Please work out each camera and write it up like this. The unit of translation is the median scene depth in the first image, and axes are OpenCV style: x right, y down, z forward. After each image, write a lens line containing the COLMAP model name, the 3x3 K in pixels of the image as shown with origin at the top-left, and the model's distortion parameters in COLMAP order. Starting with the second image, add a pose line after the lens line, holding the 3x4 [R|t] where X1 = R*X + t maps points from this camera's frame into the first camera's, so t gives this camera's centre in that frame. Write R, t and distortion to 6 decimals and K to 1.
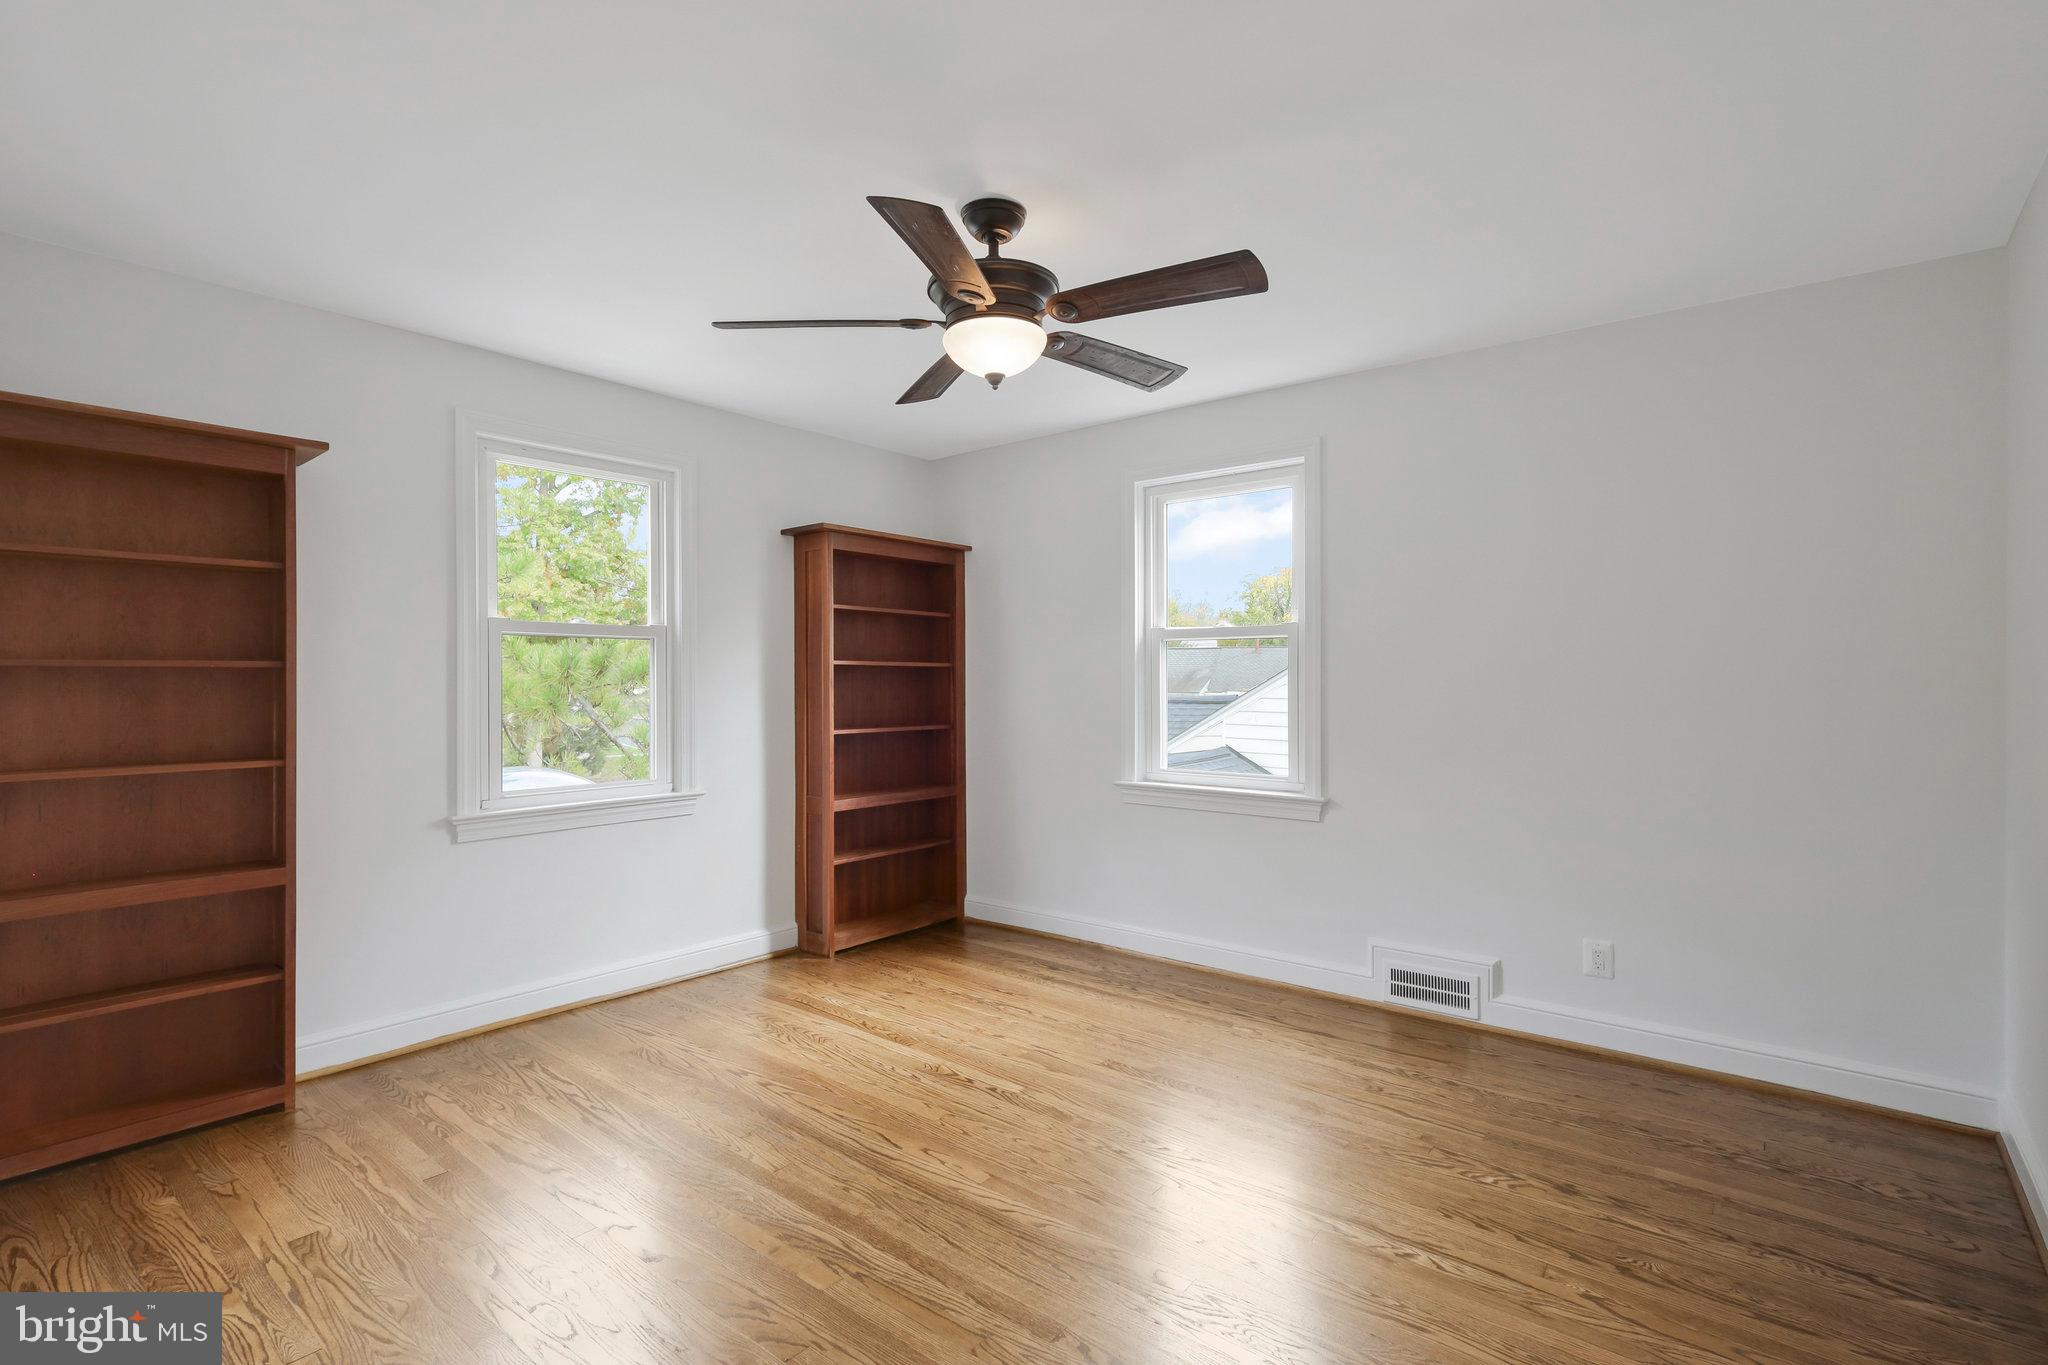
lens RADIAL K [[961.2, 0, 1006.9], [0, 961.2, 682.3], [0, 0, 1]] dist [0.000821, -0.002199]
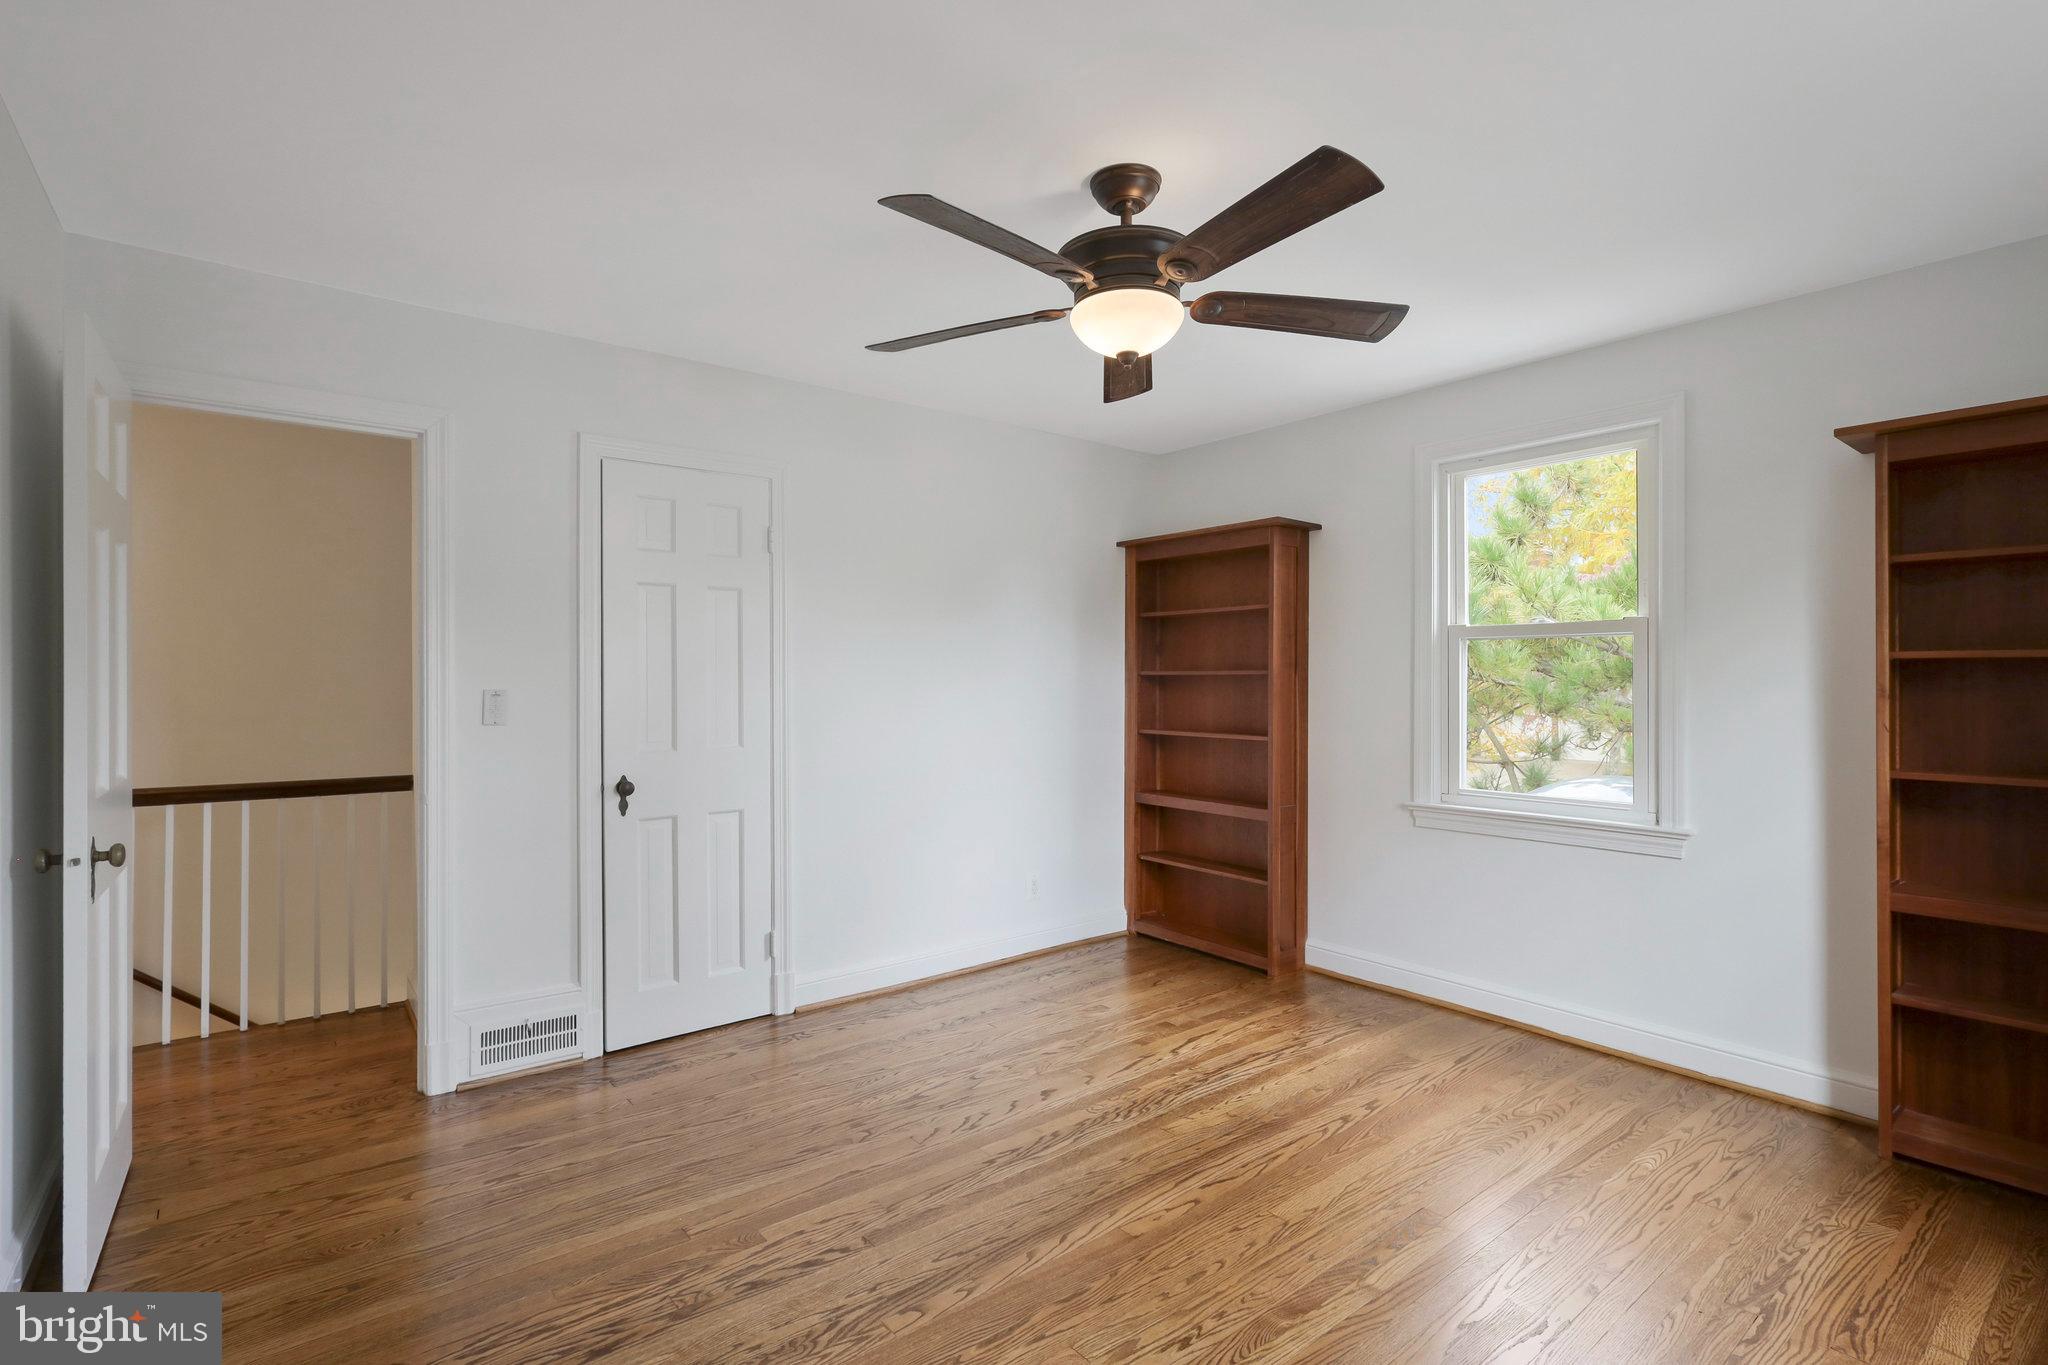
lens RADIAL K [[961.2, 0, 1008.4], [0, 961.2, 679.5], [0, 0, 1]] dist [0.000821, -0.002199]
pose [[-0.213282, 0.000129, -0.976991, 0.653445], [0.001100, 0.999999, -0.000108, -0.006217], [0.976990, -0.001098, -0.213282, 0.791695]]
